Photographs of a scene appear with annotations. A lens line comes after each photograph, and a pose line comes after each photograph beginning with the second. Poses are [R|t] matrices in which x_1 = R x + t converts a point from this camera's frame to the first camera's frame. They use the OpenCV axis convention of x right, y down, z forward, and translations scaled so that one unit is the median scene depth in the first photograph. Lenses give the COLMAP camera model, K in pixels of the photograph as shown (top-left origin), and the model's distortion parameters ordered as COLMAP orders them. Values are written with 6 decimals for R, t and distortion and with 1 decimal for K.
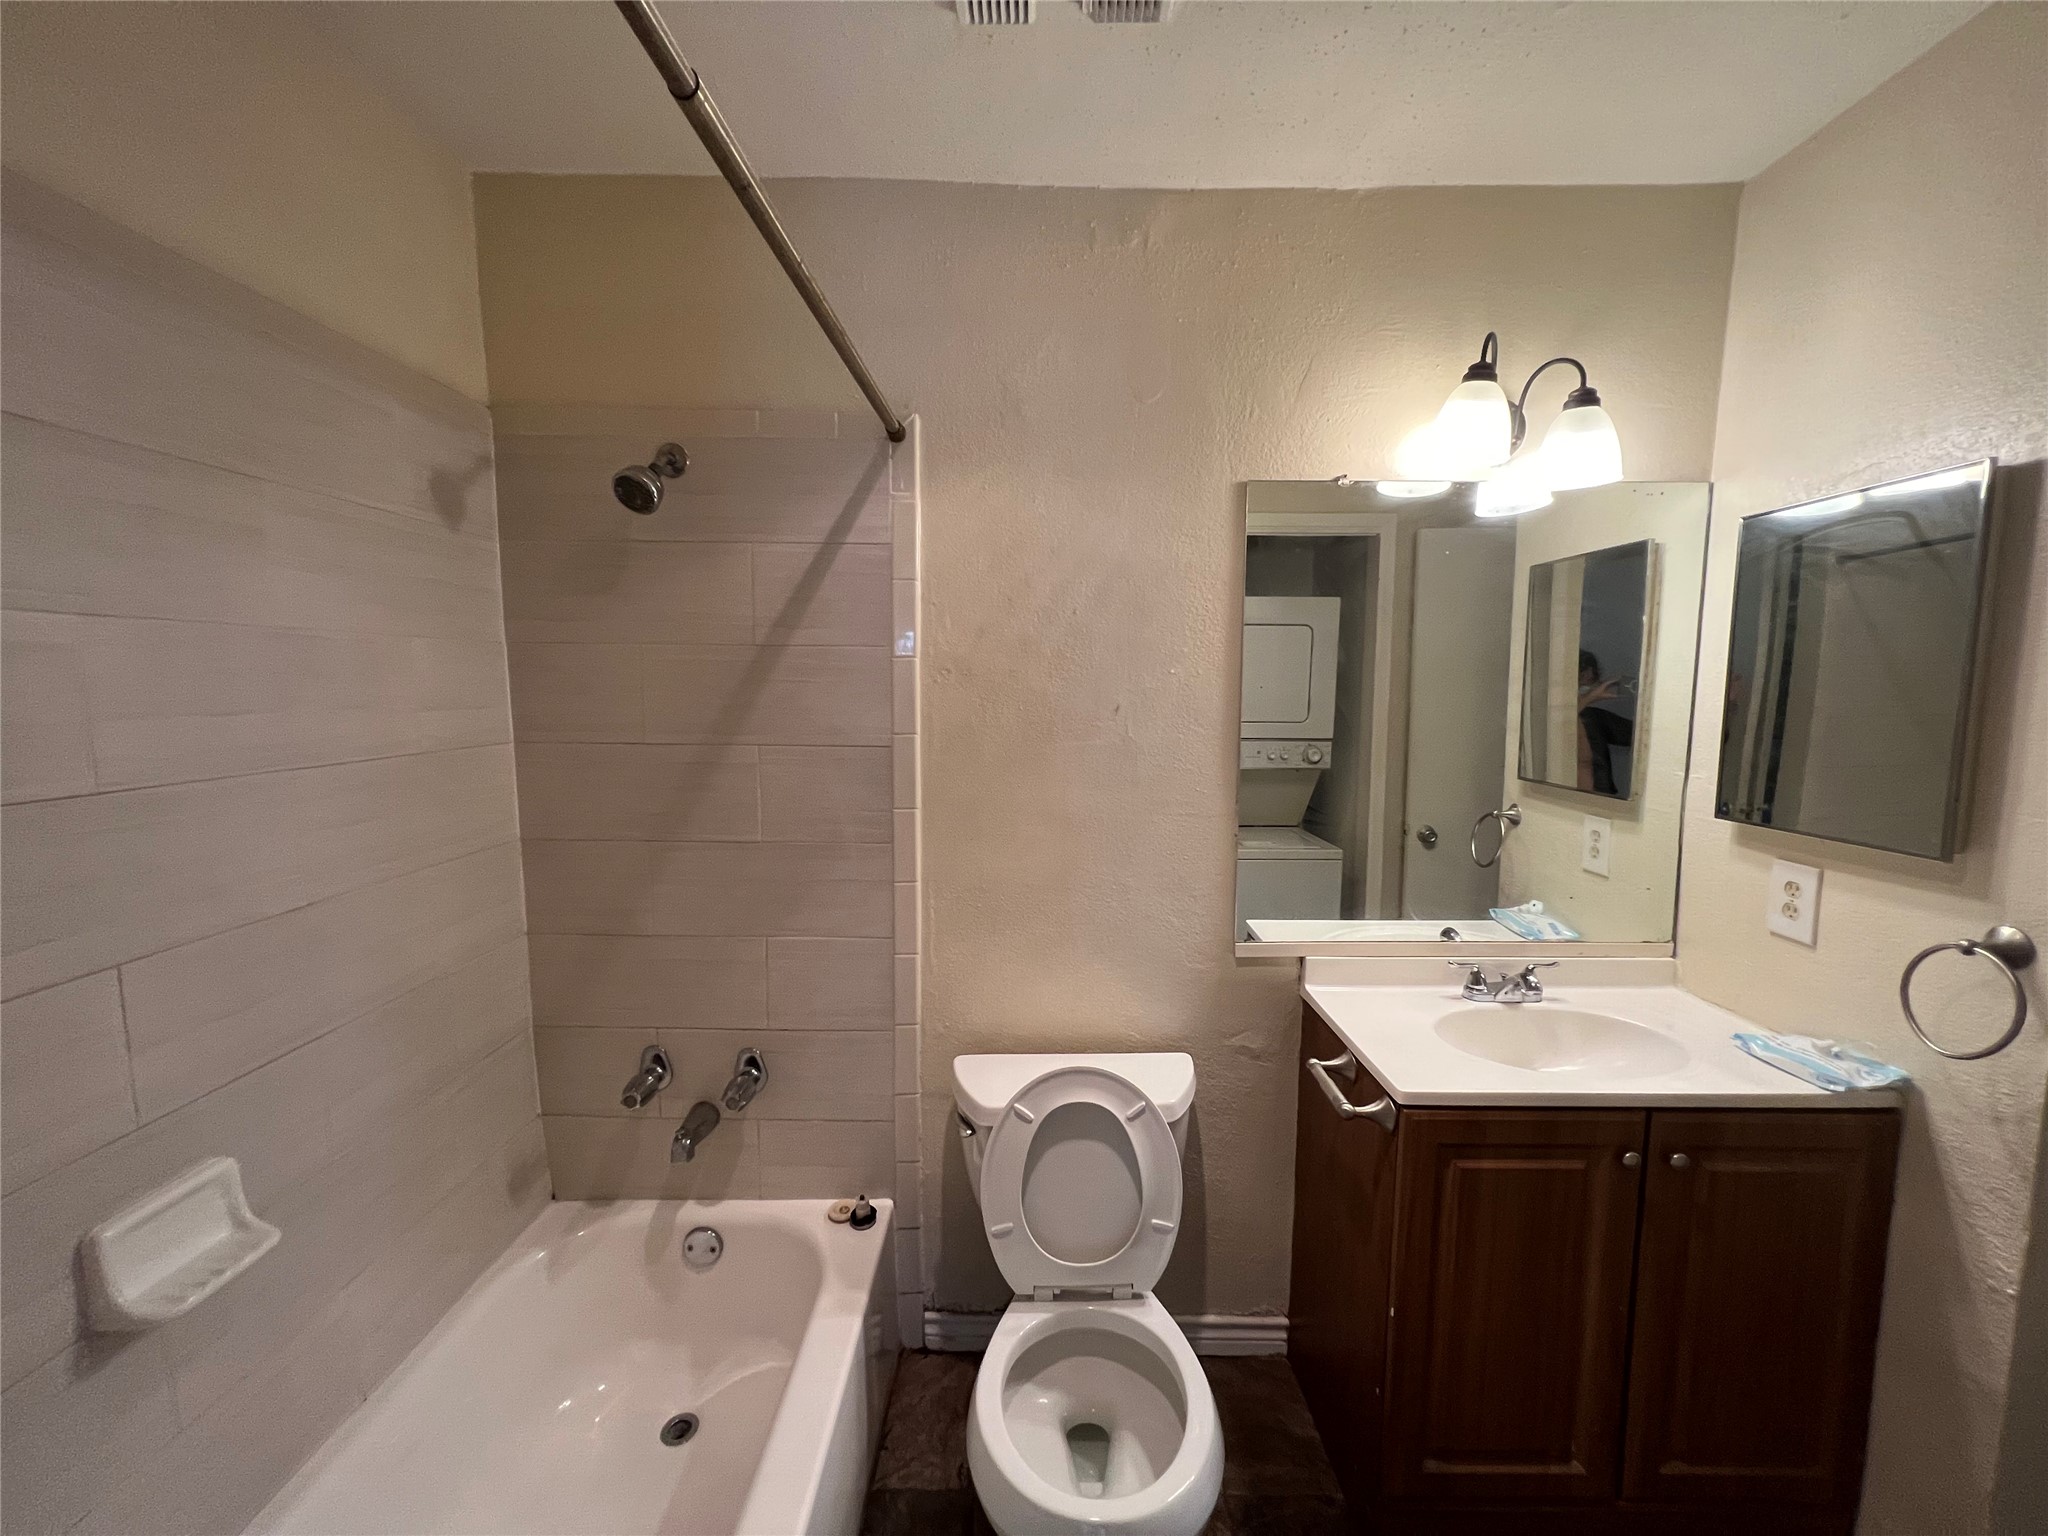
lens RADIAL K [[825.2, 0, 1027.1], [0, 825.2, 769.9], [0, 0, 1]] dist [-0.000942, 0.001136]
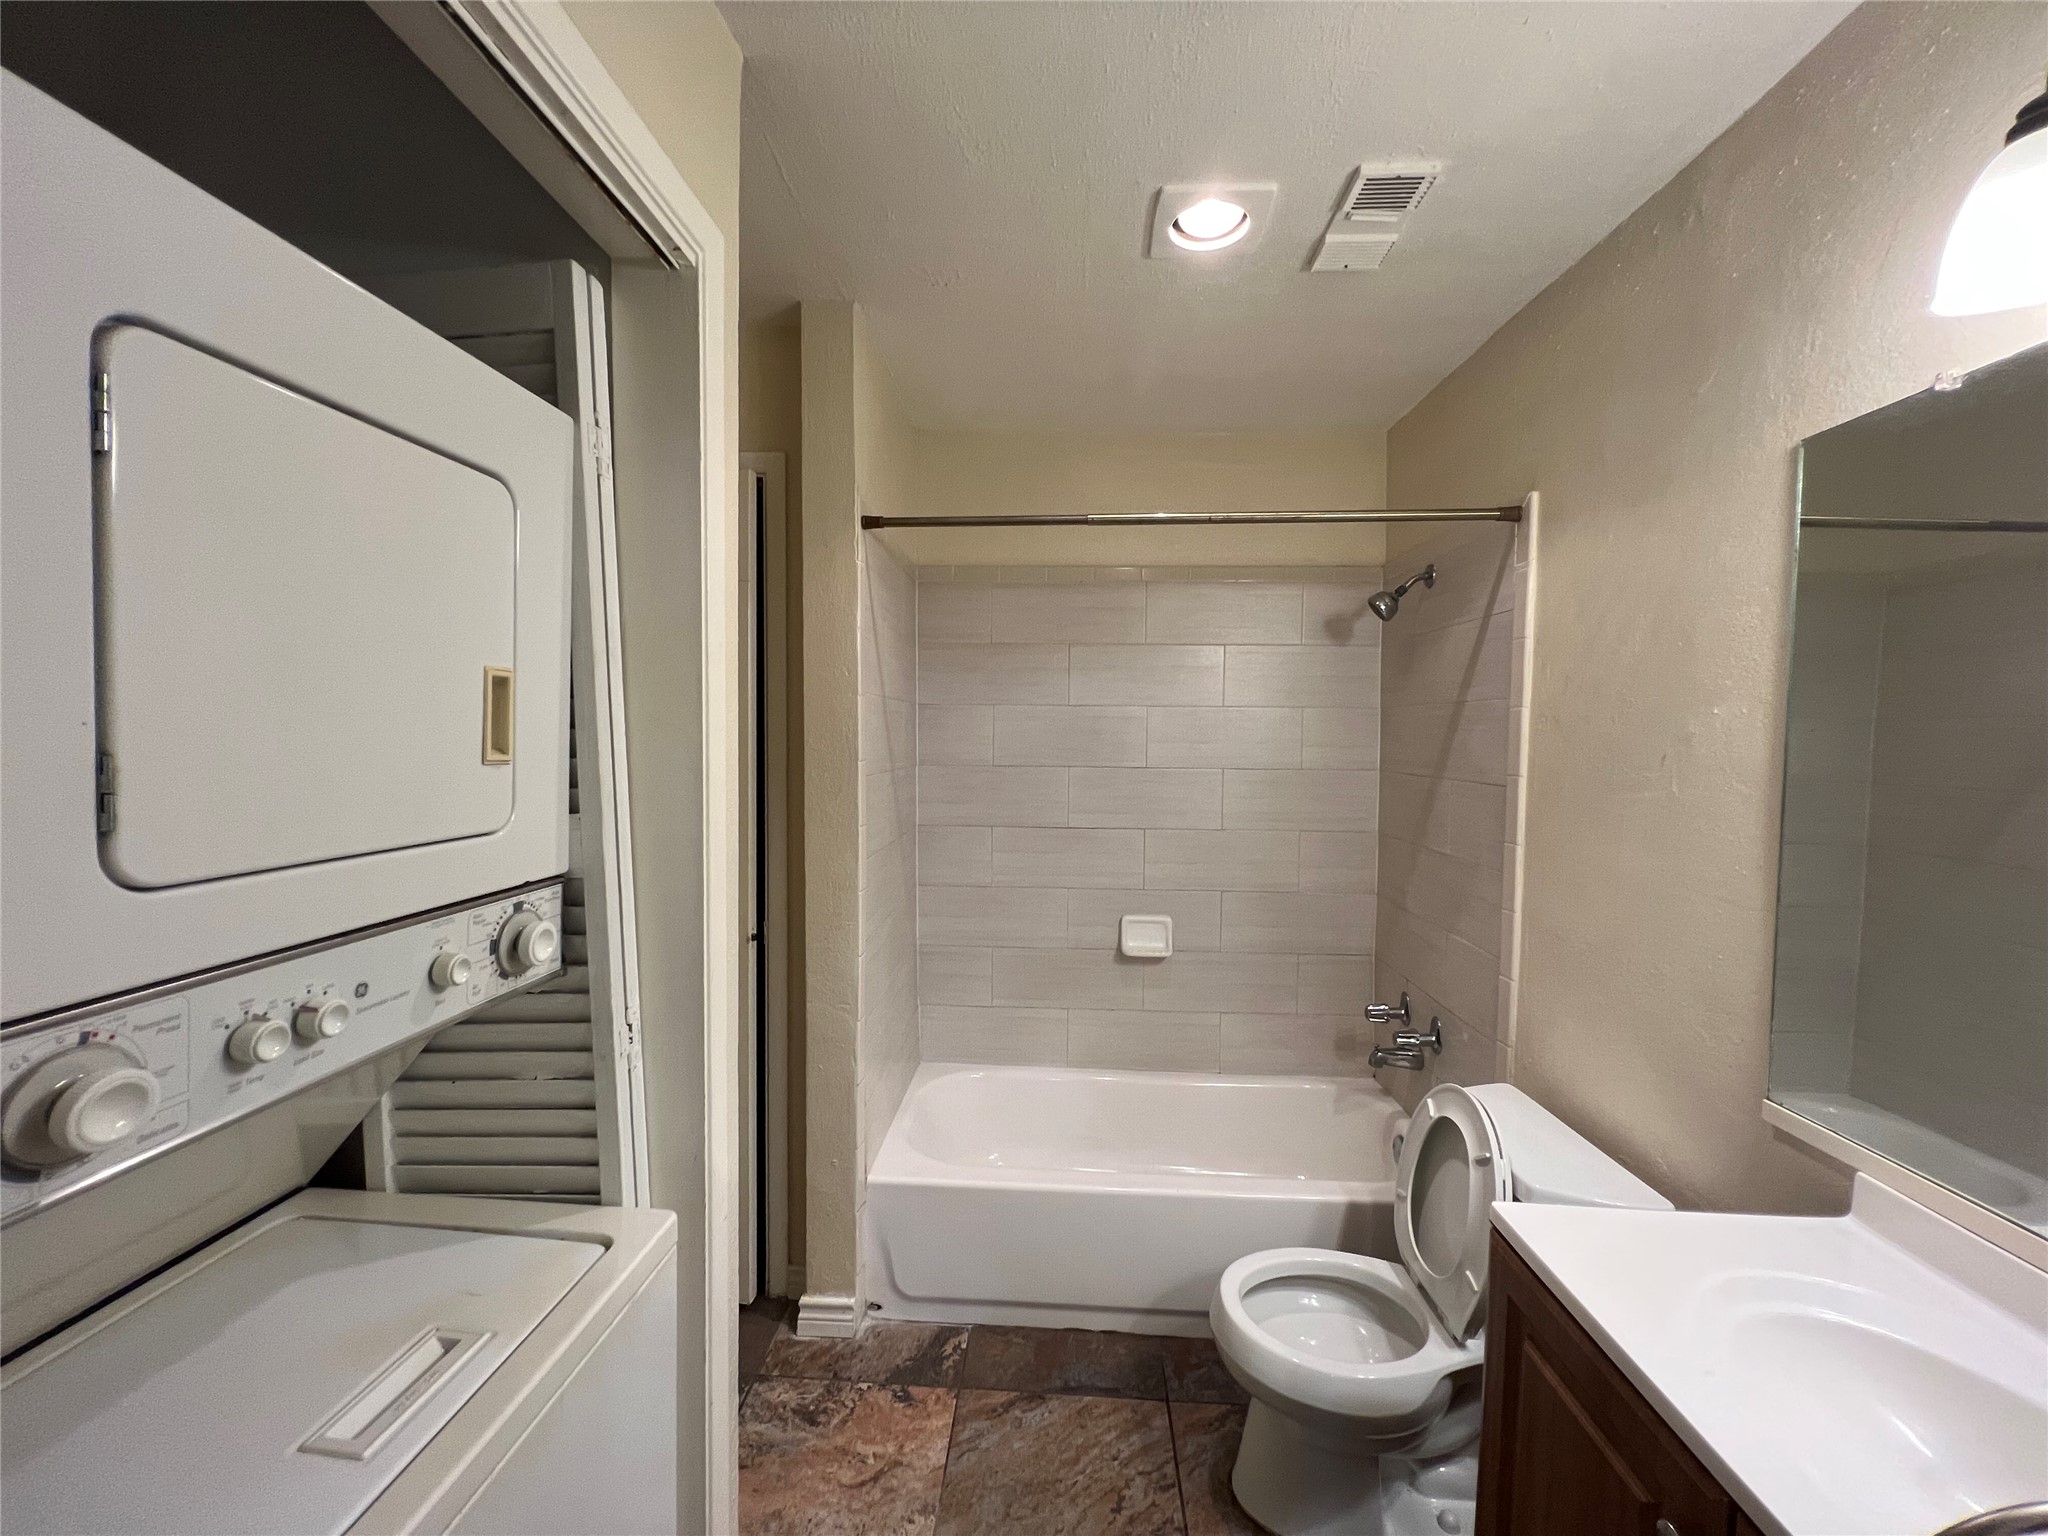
lens RADIAL K [[826.9, 0, 1024.0], [0, 826.9, 768.0], [0, 0, 1]] dist [-0.000696, 0.002803]
pose [[-0.043739, 0.035246, -0.998421, 1.024151], [-0.120544, 0.991890, 0.040296, -0.019605], [0.991744, 0.122116, -0.039135, 0.400307]]
